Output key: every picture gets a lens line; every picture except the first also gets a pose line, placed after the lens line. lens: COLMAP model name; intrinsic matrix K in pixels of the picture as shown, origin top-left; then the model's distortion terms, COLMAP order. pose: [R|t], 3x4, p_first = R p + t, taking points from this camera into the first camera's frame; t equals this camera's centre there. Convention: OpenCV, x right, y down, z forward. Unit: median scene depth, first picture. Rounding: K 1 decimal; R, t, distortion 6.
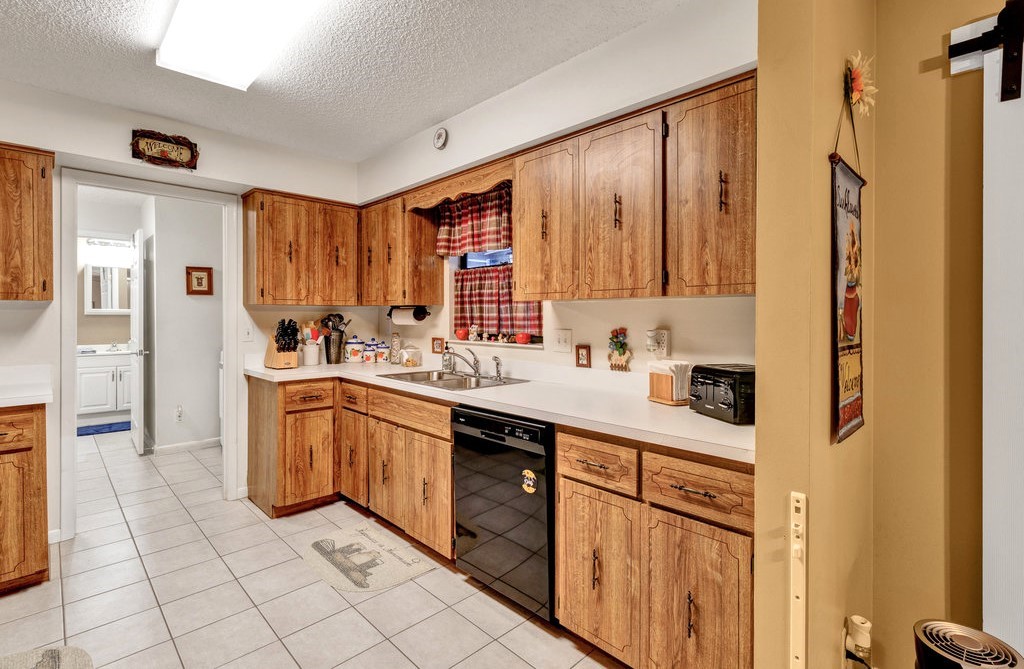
lens RADIAL K [[508.3, 0, 509.1], [0, 508.3, 322.8], [0, 0, 1]] dist [-0.001167, -0.000131]
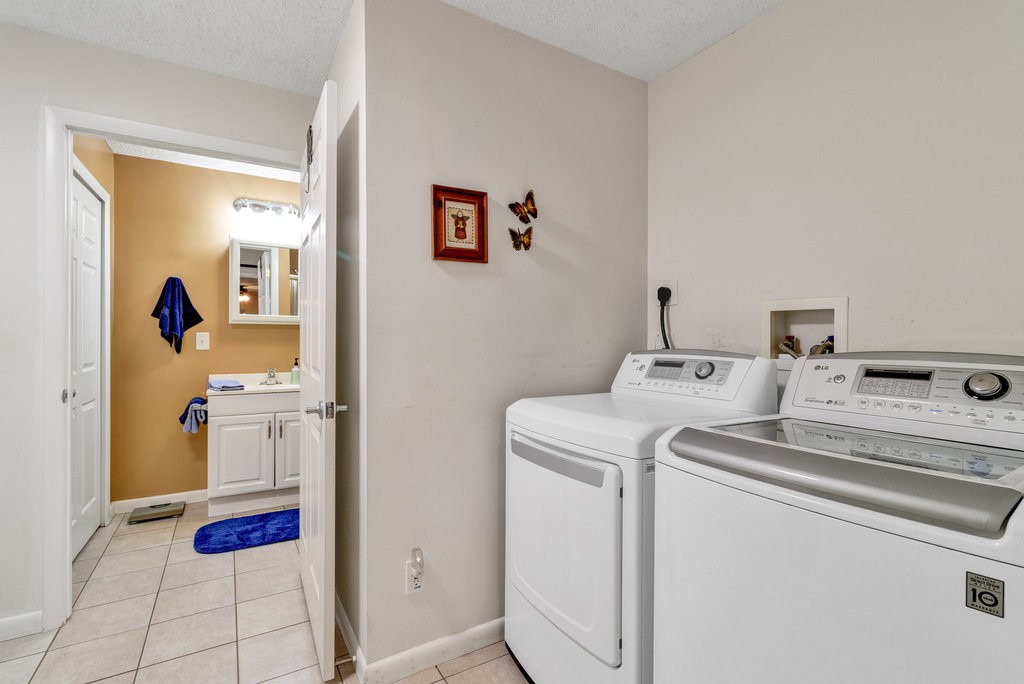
lens RADIAL K [[473.3, 0, 512.0], [0, 473.3, 342.0], [0, 0, 1]] dist [-0.000244, 0.000131]
pose [[0.980170, 0.000644, -0.198155, -0.448582], [-0.001578, 0.999988, -0.004555, 0.008624], [0.198150, 0.004777, 0.980160, 0.585562]]
